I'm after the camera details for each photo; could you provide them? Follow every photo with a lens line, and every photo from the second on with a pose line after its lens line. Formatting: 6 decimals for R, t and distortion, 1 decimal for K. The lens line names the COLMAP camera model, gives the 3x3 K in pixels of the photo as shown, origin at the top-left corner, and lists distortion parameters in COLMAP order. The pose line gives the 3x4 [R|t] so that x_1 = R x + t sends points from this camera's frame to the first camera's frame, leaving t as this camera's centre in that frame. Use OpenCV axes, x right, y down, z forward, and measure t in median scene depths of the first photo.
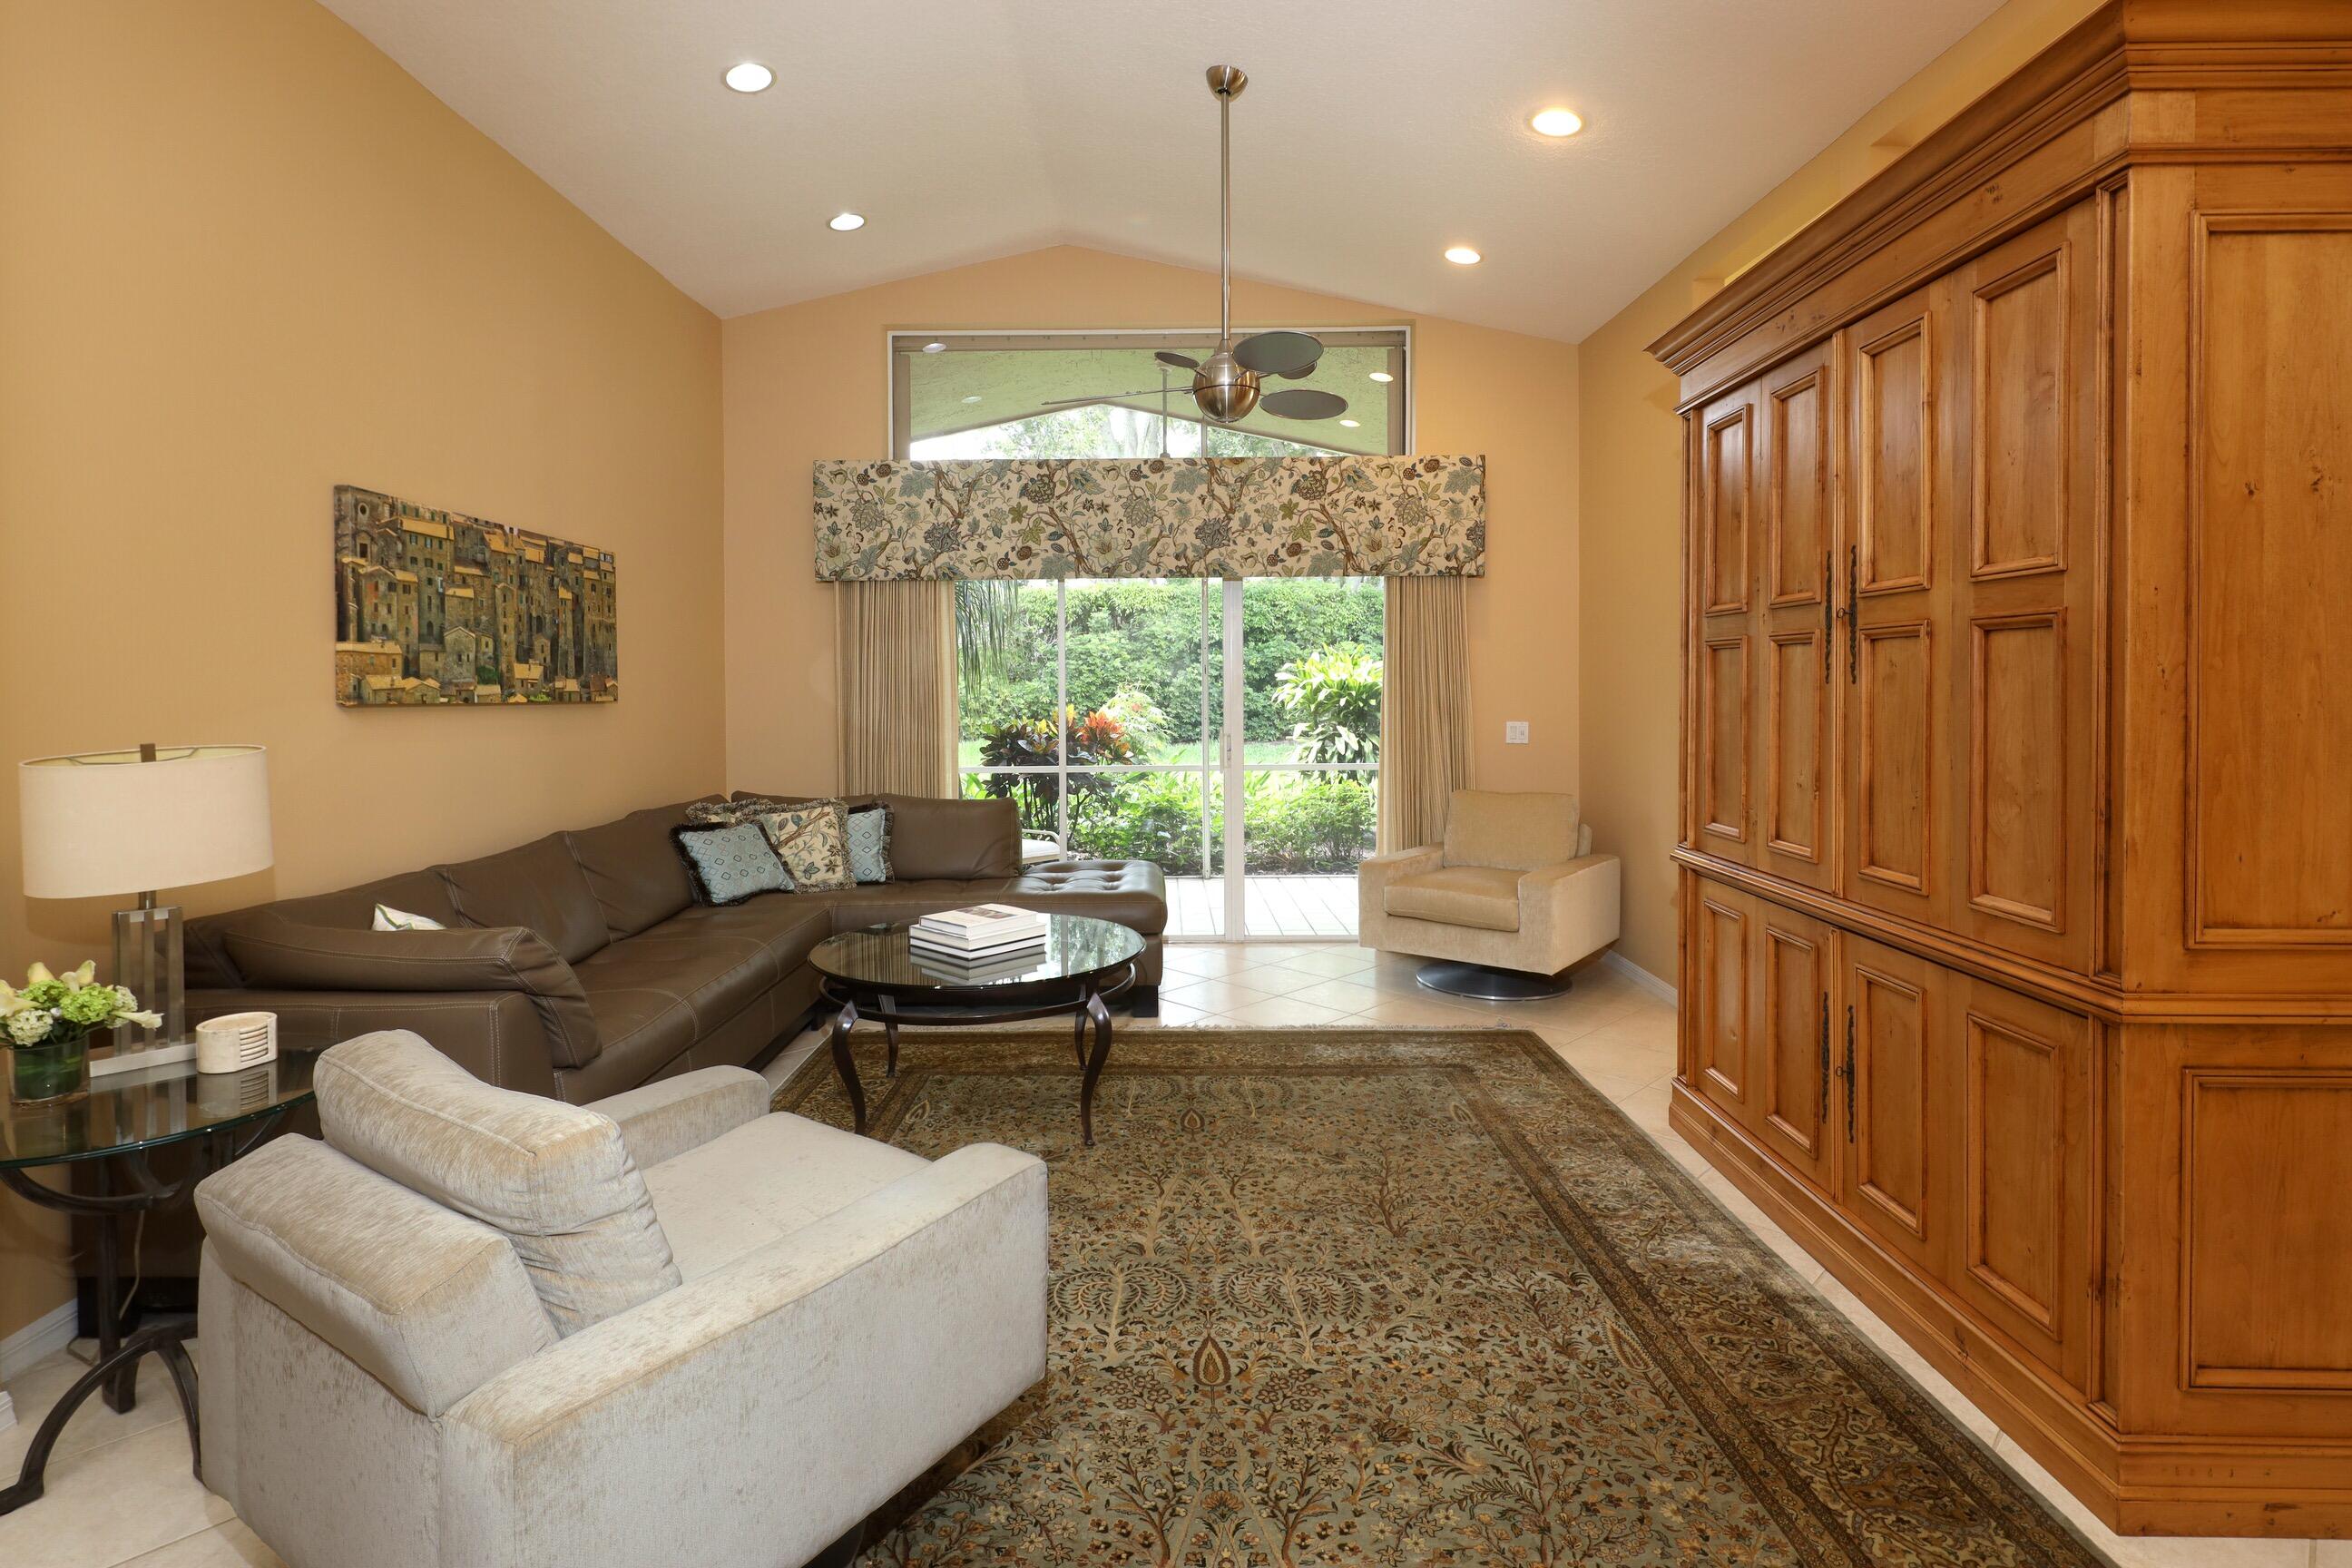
lens RADIAL K [[1146.3, 0, 1155.0], [0, 1146.3, 695.0], [0, 0, 1]] dist [0.012485, -0.006641]
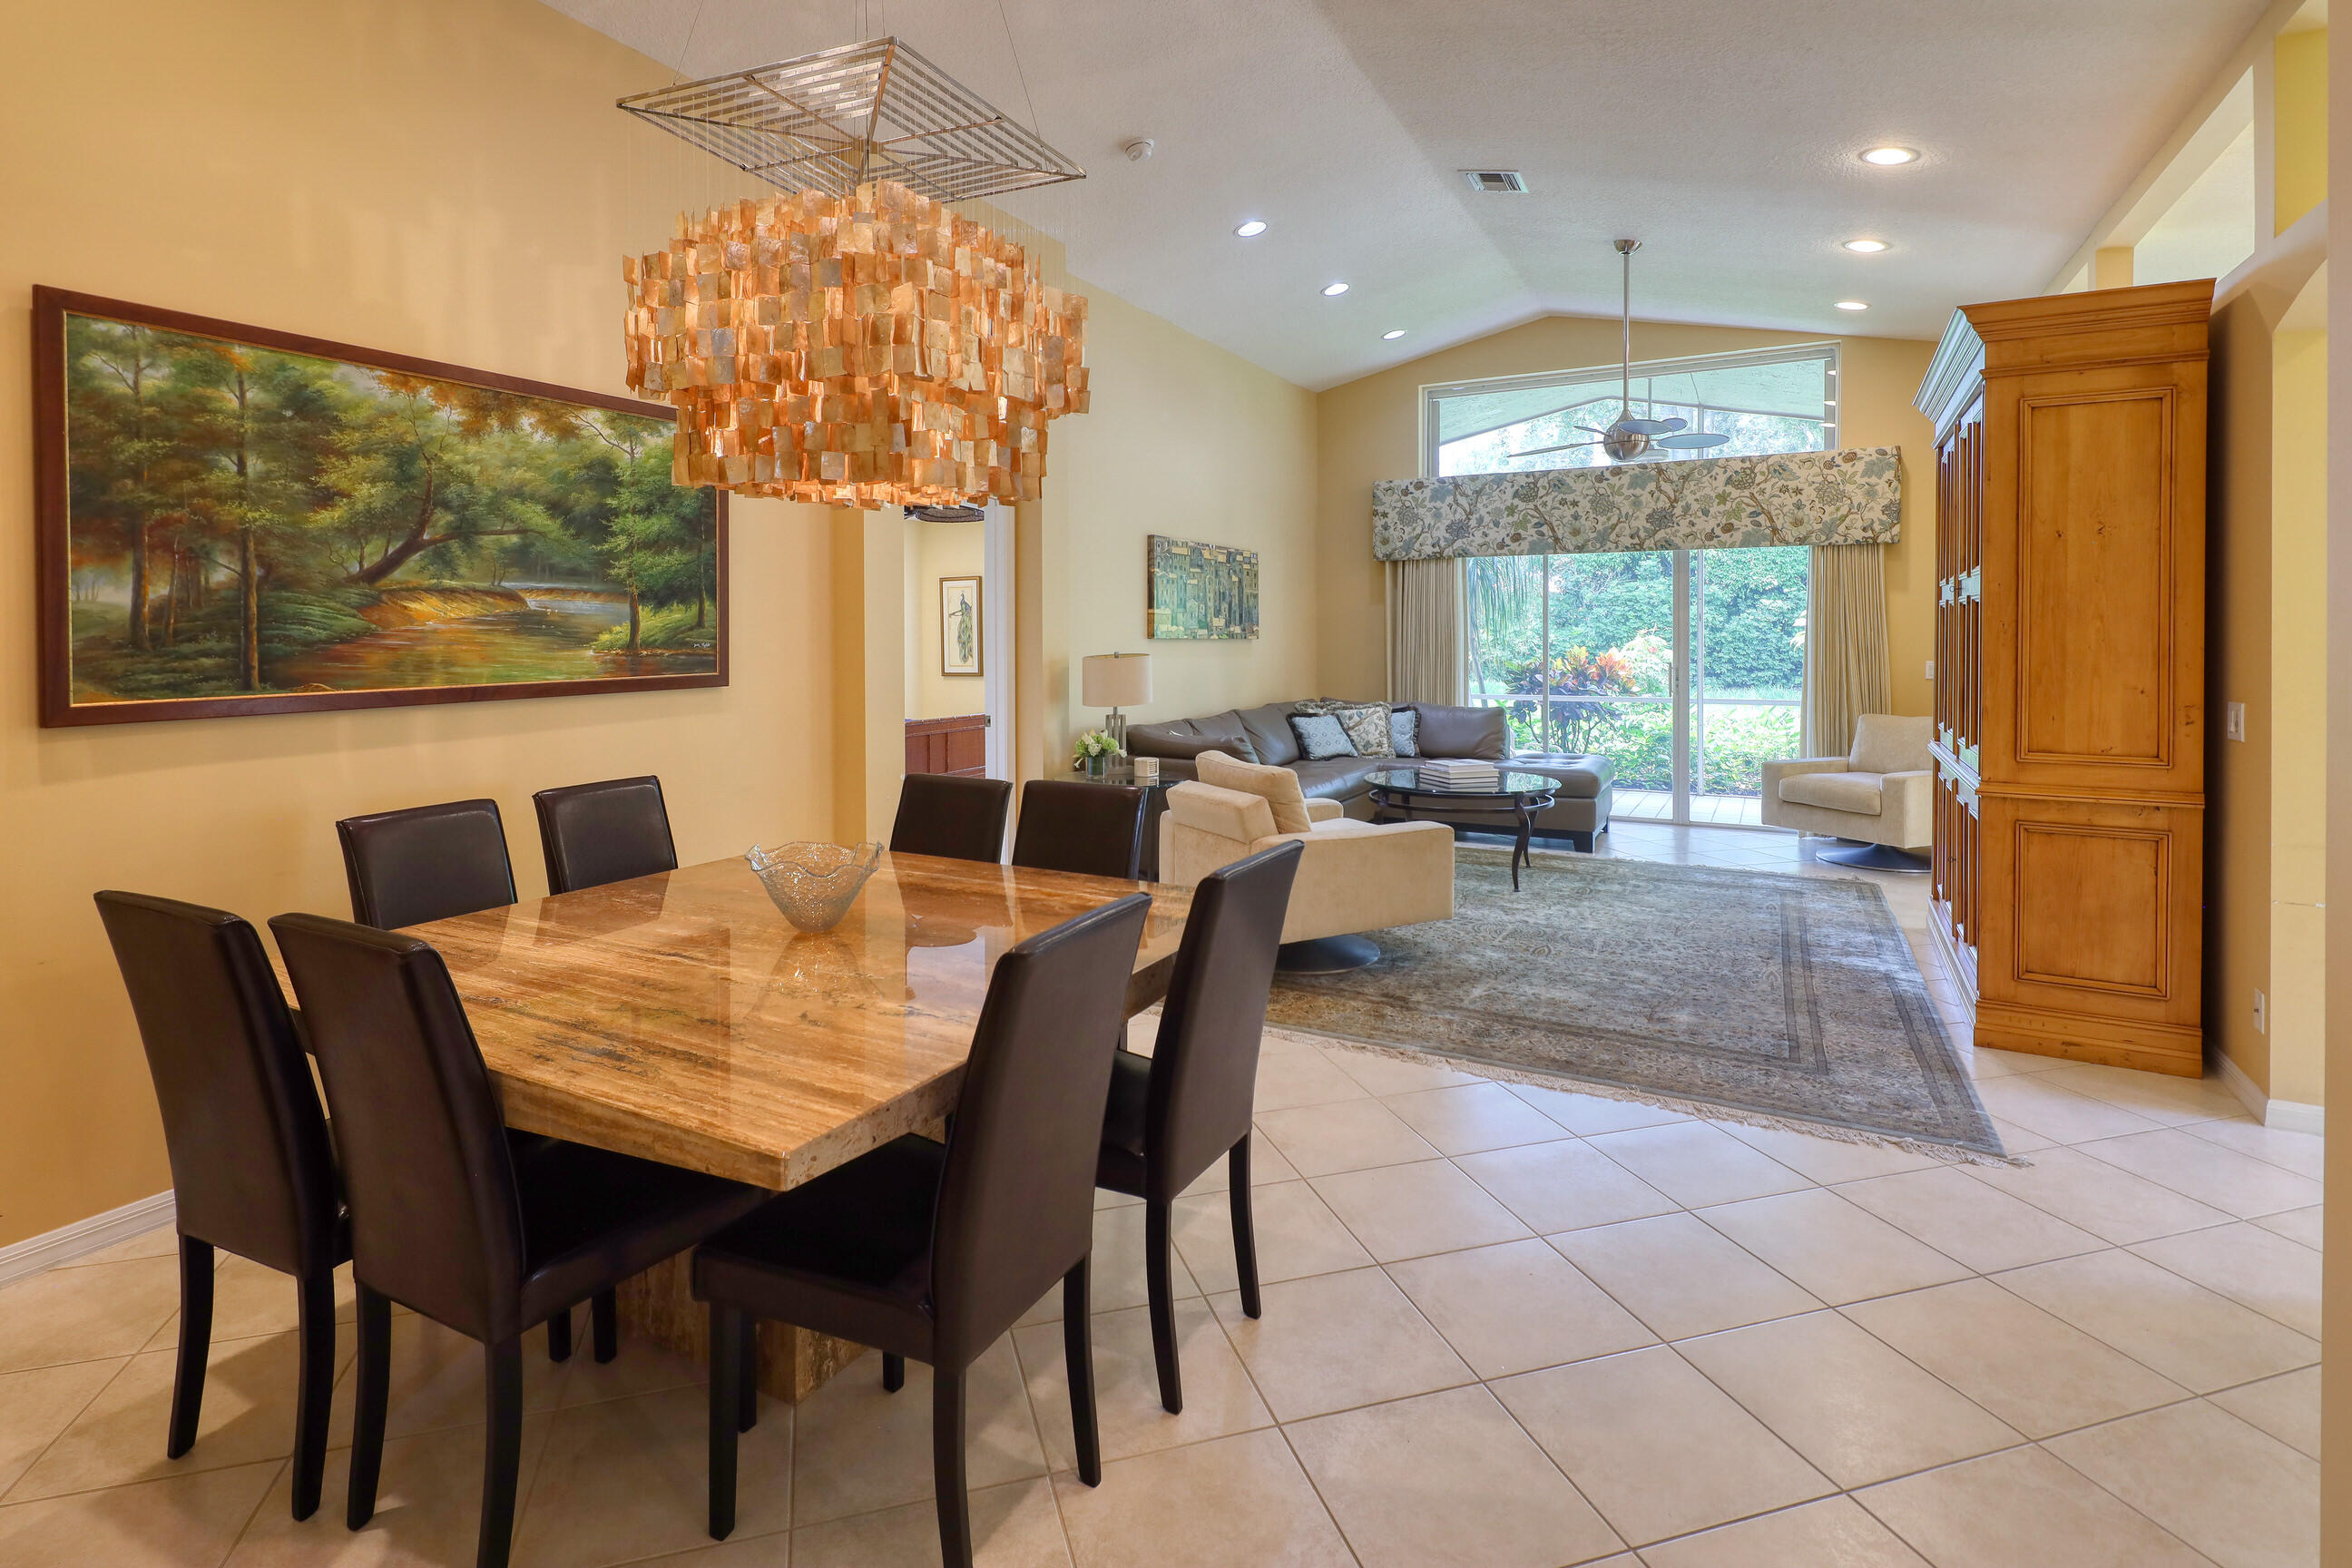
lens RADIAL K [[1146.3, 0, 1154.0], [0, 1146.3, 641.3], [0, 0, 1]] dist [0.012485, -0.006641]
pose [[0.883496, 0.007246, -0.468383, 0.258042], [-0.006658, 0.999974, 0.002912, 0.006612], [0.468391, 0.000545, 0.883521, -0.773197]]
